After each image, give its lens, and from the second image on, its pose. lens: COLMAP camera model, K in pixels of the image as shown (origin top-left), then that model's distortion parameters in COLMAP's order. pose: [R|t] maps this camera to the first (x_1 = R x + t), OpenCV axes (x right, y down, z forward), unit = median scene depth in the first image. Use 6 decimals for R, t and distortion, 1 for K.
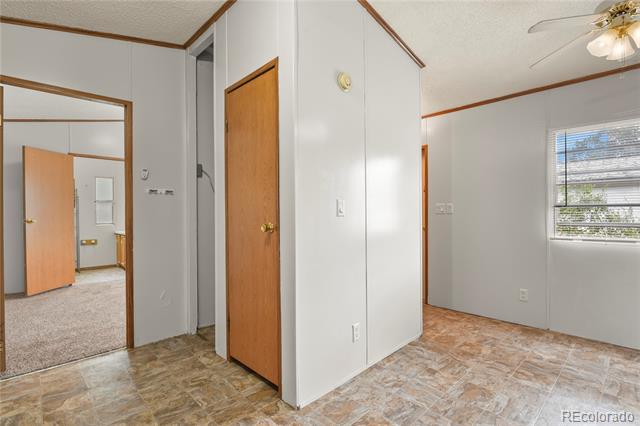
lens RADIAL K [[310.8, 0, 318.5], [0, 310.8, 215.8], [0, 0, 1]] dist [-0.004896, -0.003922]
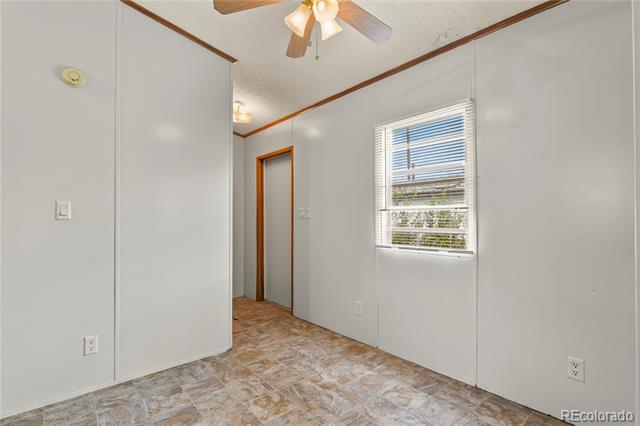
lens RADIAL K [[310.8, 0, 319.7], [0, 310.8, 215.7], [0, 0, 1]] dist [-0.004896, -0.003922]
pose [[0.997998, 0.000717, -0.063234, 0.750497], [-0.002054, 0.999776, -0.021079, 0.006502], [0.063204, 0.021167, 0.997776, 0.100705]]
